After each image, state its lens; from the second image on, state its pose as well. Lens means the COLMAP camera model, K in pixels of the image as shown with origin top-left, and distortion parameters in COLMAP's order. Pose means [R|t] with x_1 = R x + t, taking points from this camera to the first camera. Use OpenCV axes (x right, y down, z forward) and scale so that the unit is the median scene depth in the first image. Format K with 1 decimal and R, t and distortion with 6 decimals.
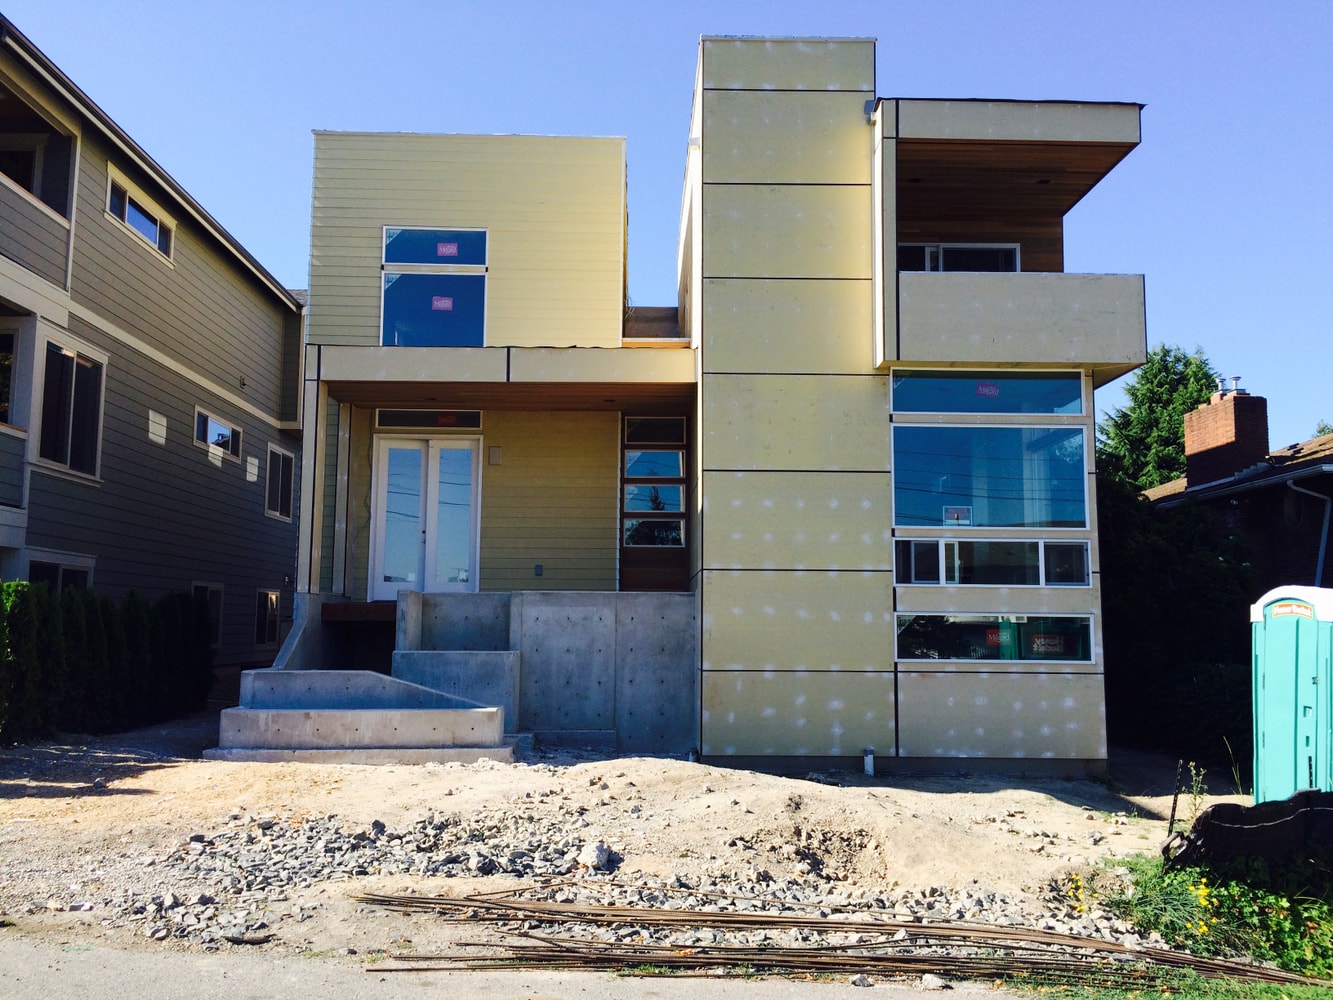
lens RADIAL K [[1145.2, 0, 666.5], [0, 1145.2, 500.0], [0, 0, 1]] dist [0.049127, -0.011994]
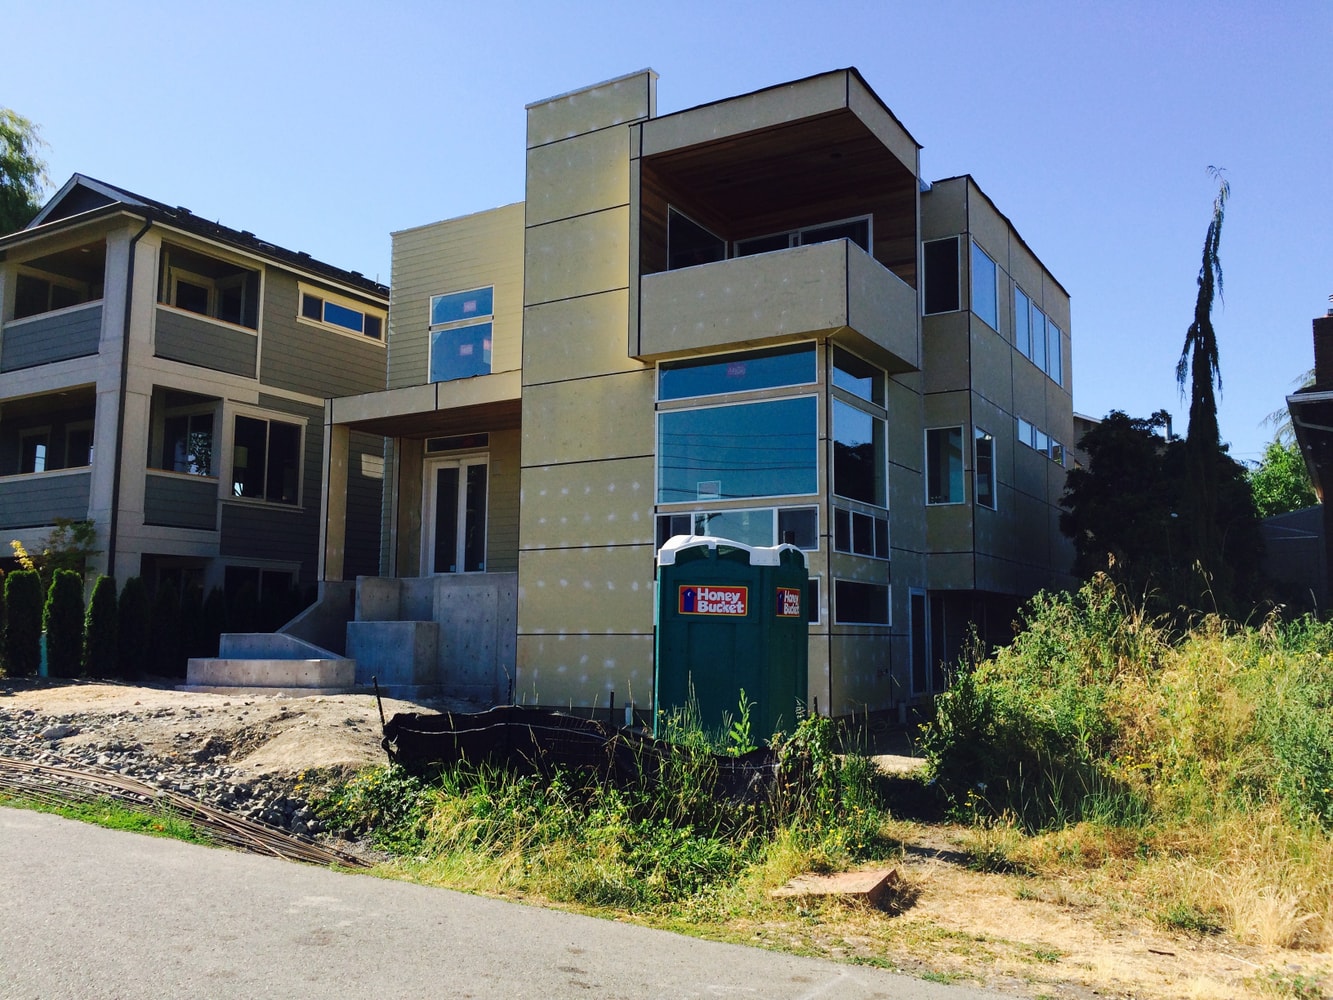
lens RADIAL K [[1145.2, 0, 666.5], [0, 1145.2, 500.0], [0, 0, 1]] dist [0.049127, -0.011994]
pose [[0.844506, -0.067634, -0.531258, 0.787927], [0.061418, 0.997680, -0.029380, 0.051911], [0.532012, -0.007817, 0.846701, 0.067031]]
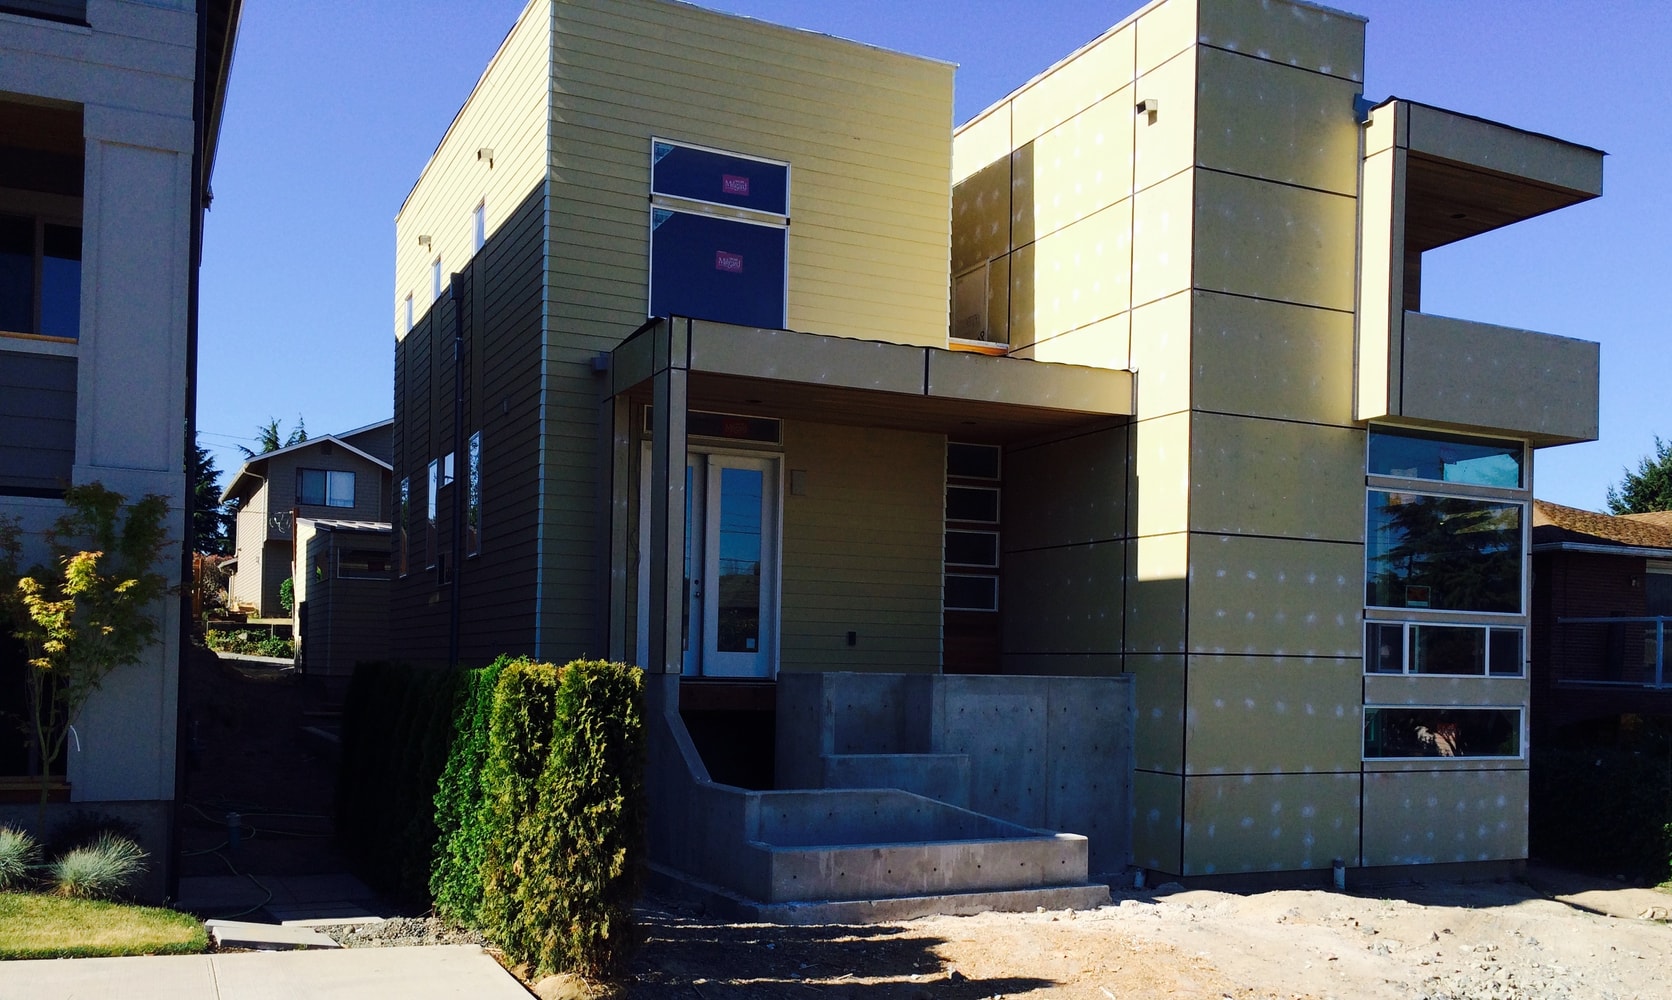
lens RADIAL K [[1465.2, 0, 844.1], [0, 1465.2, 648.3], [0, 0, 1]] dist [0.035459, -0.015810]
pose [[0.912494, 0.016008, 0.408777, -0.610974], [-0.058093, 0.994178, 0.090747, -0.023821], [-0.404944, -0.106553, 0.908112, 0.143092]]
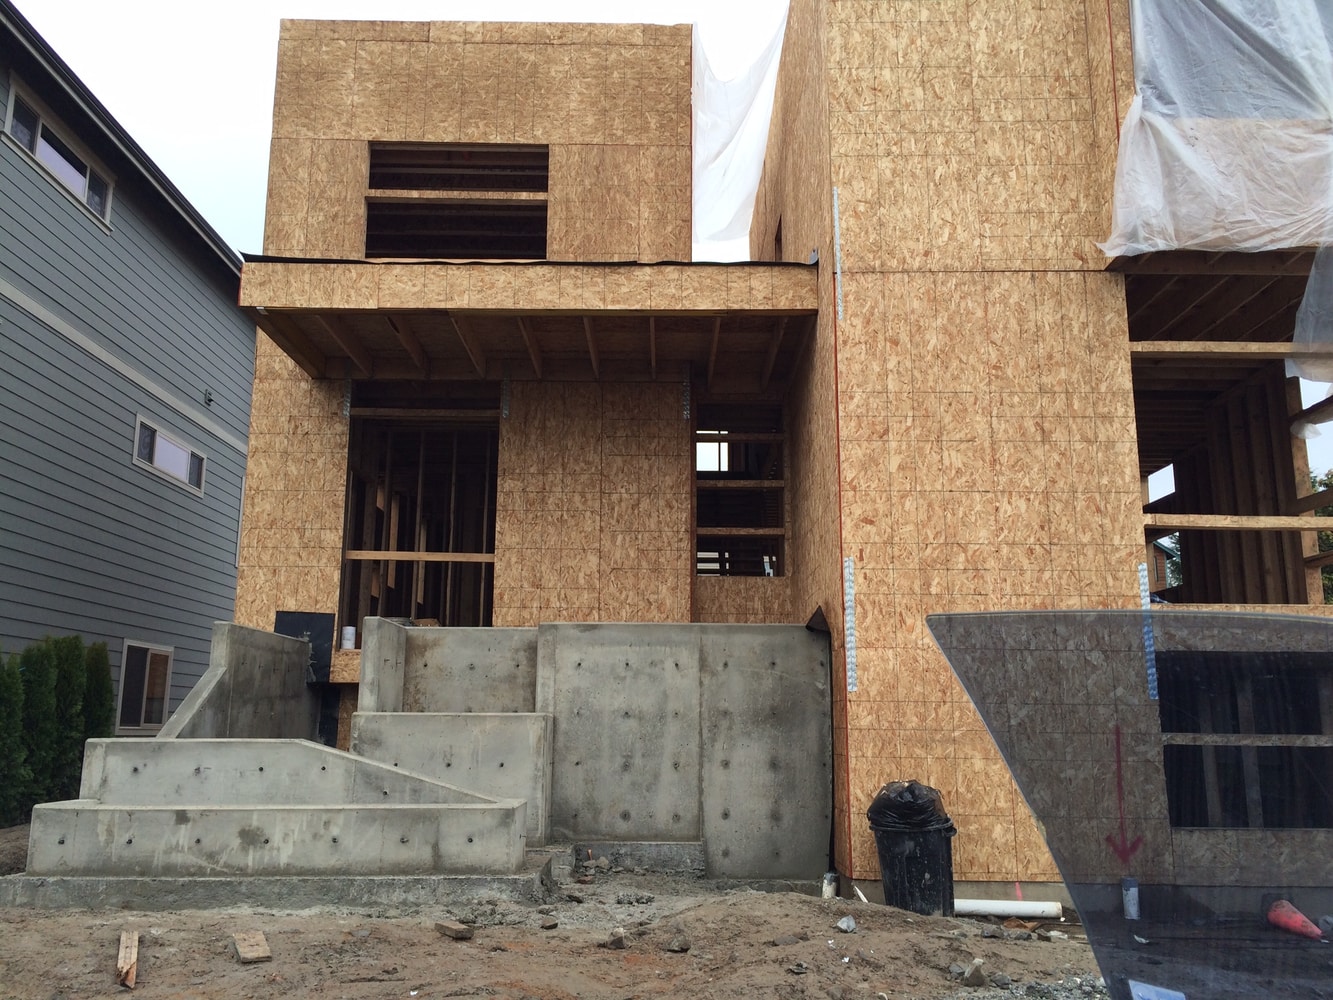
lens RADIAL K [[1145.2, 0, 666.5], [0, 1145.2, 500.0], [0, 0, 1]] dist [0.049127, -0.011994]
pose [[0.999658, -0.005138, -0.025650, -0.047765], [0.002872, 0.996152, -0.087600, 0.070006], [0.026002, 0.087497, 0.995825, 0.359120]]
